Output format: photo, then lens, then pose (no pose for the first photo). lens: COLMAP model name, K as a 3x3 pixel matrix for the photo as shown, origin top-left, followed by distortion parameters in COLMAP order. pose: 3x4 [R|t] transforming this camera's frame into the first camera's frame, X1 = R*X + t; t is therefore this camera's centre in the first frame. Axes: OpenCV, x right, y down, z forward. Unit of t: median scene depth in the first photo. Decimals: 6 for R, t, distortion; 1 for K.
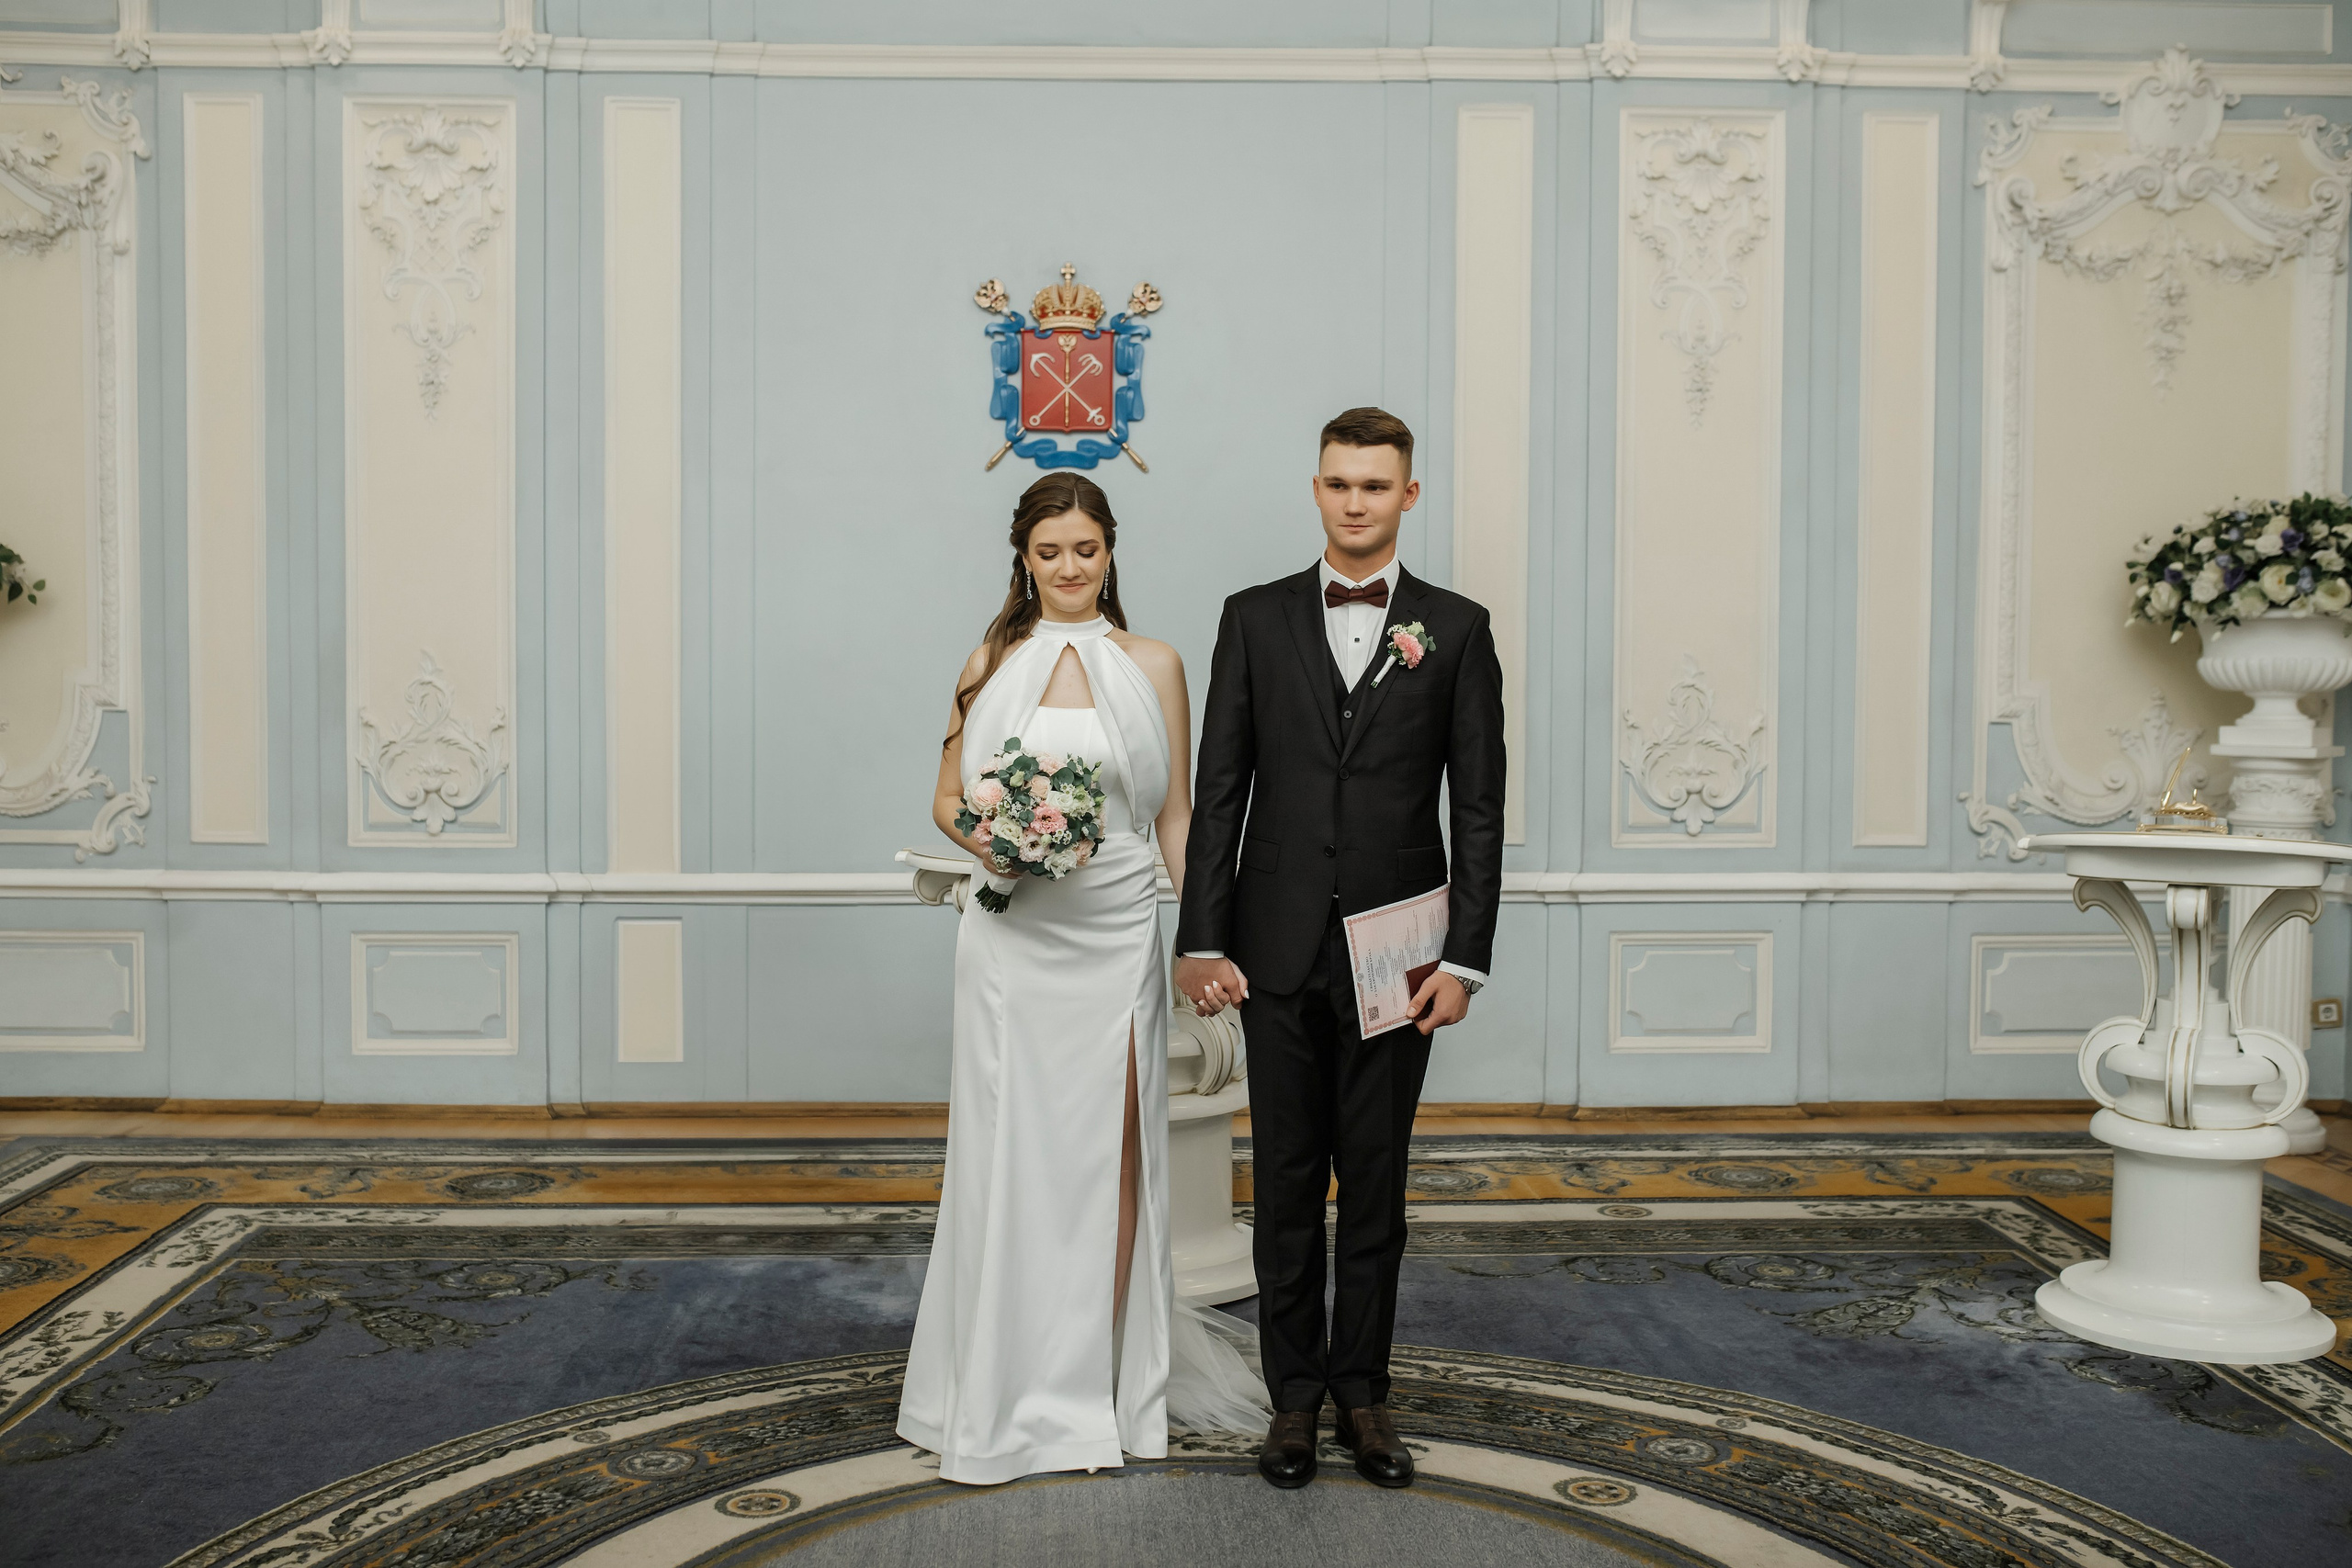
lens RADIAL K [[2238.0, 0, 1160.2], [0, 2238.0, 781.7], [0, 0, 1]] dist [-0.060689, 0.084394]
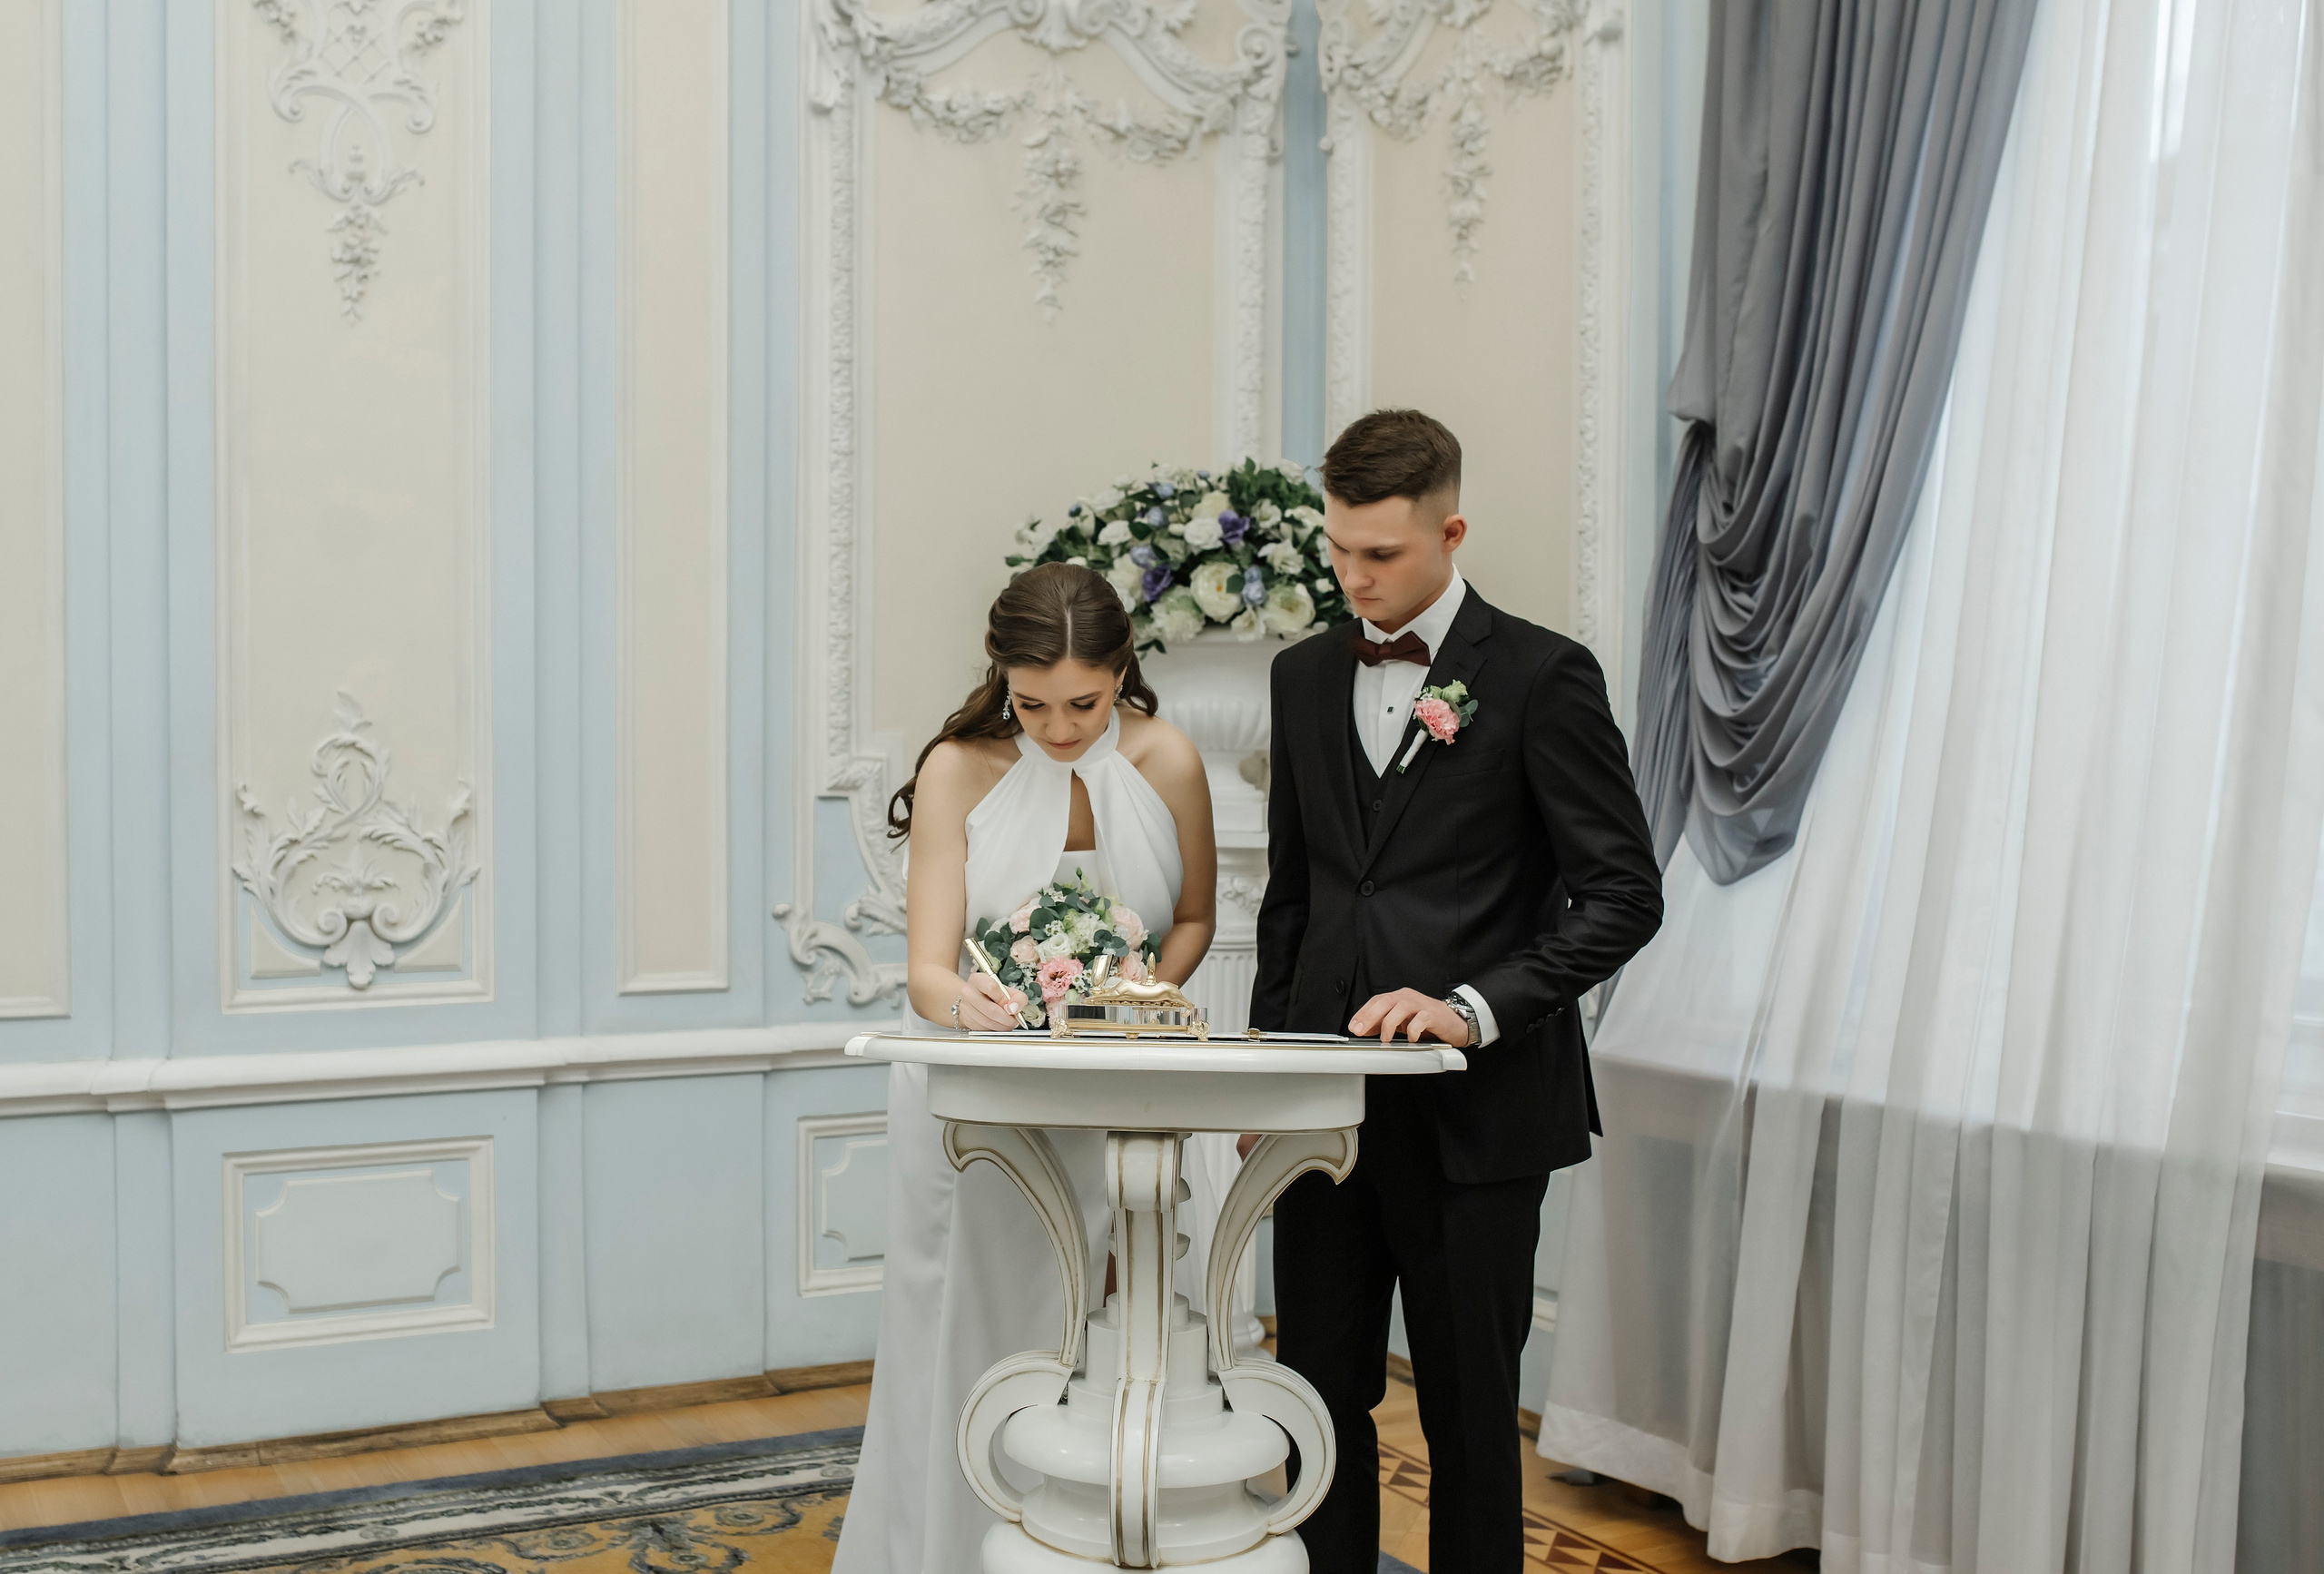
lens RADIAL K [[2511.3, 0, 1014.7], [0, 2511.3, 837.5], [0, 0, 1]] dist [-0.046987, 0.005875]
pose [[0.912707, -0.019276, 0.408160, 0.123876], [0.018156, 0.999813, 0.006619, -0.018849], [-0.408212, 0.001369, 0.912886, 0.299900]]
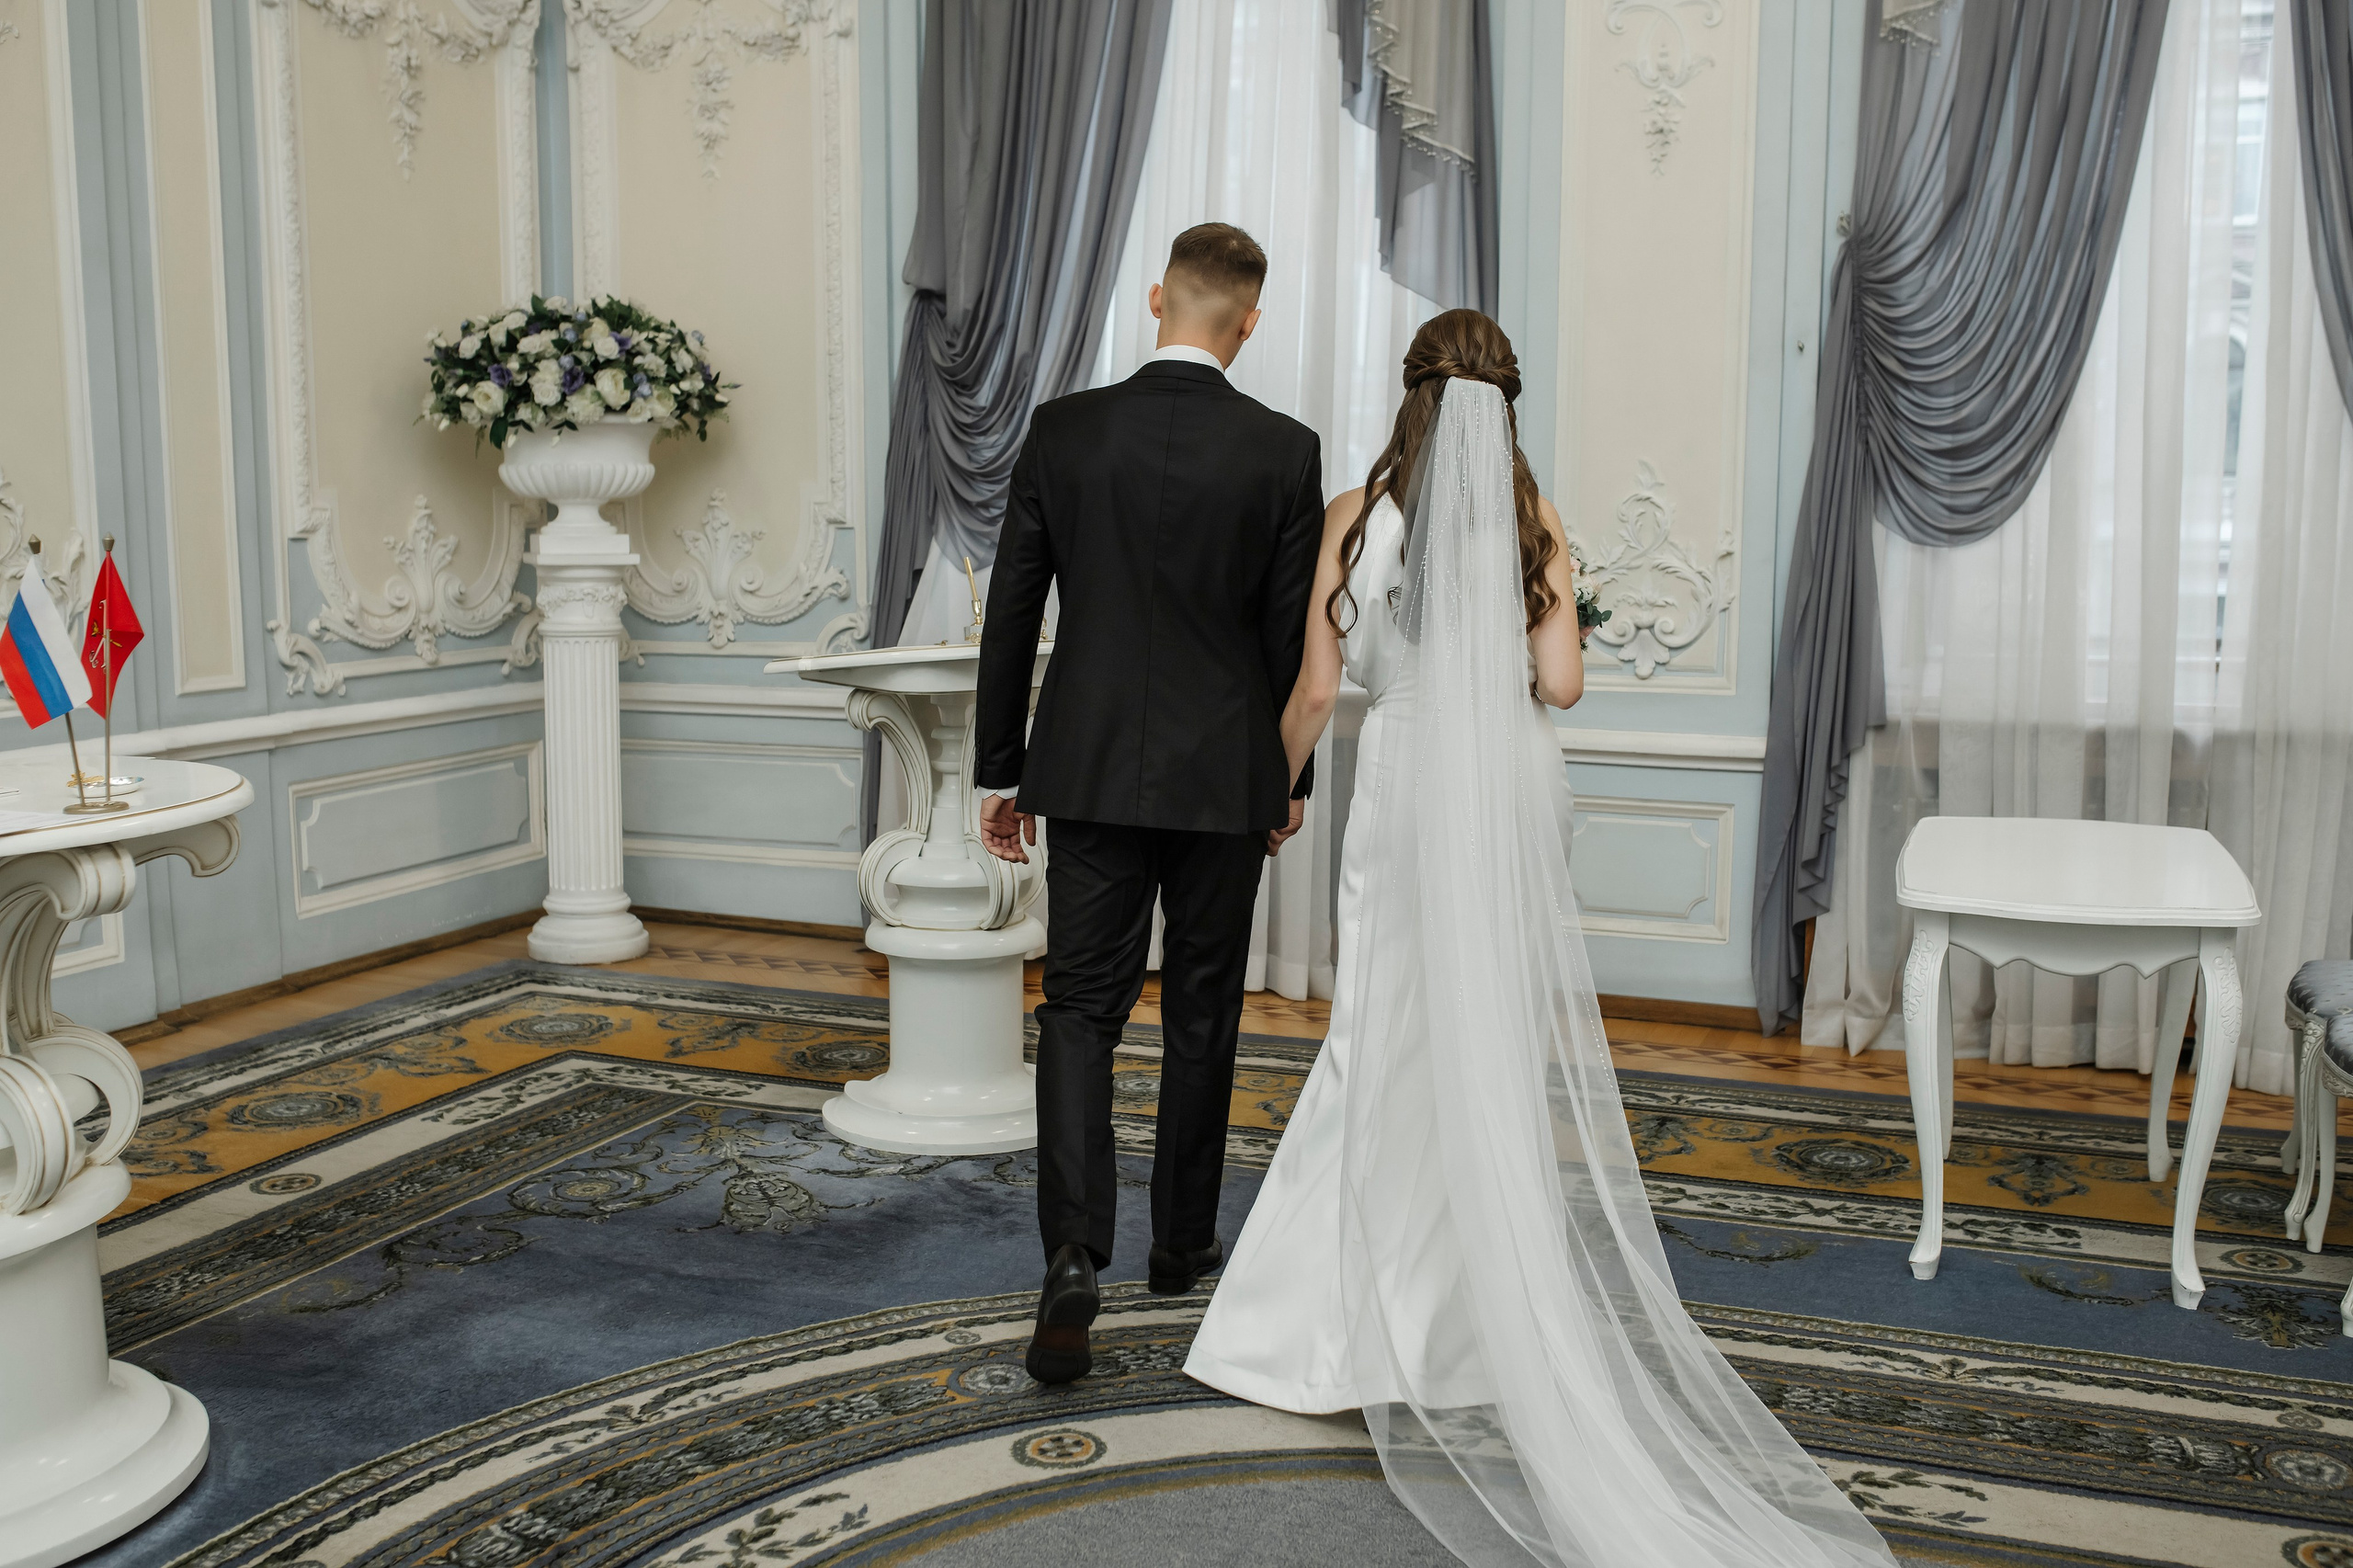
lens RADIAL K [[2286.9, 0, 1163.1], [0, 2286.9, 775.3], [0, 0, 1]] dist [-0.063973, 0.099822]
pose [[0.414246, -0.123503, 0.901747, -0.299912], [0.045927, 0.992325, 0.114811, -0.021474], [-0.909005, -0.006146, 0.416739, 0.324845]]
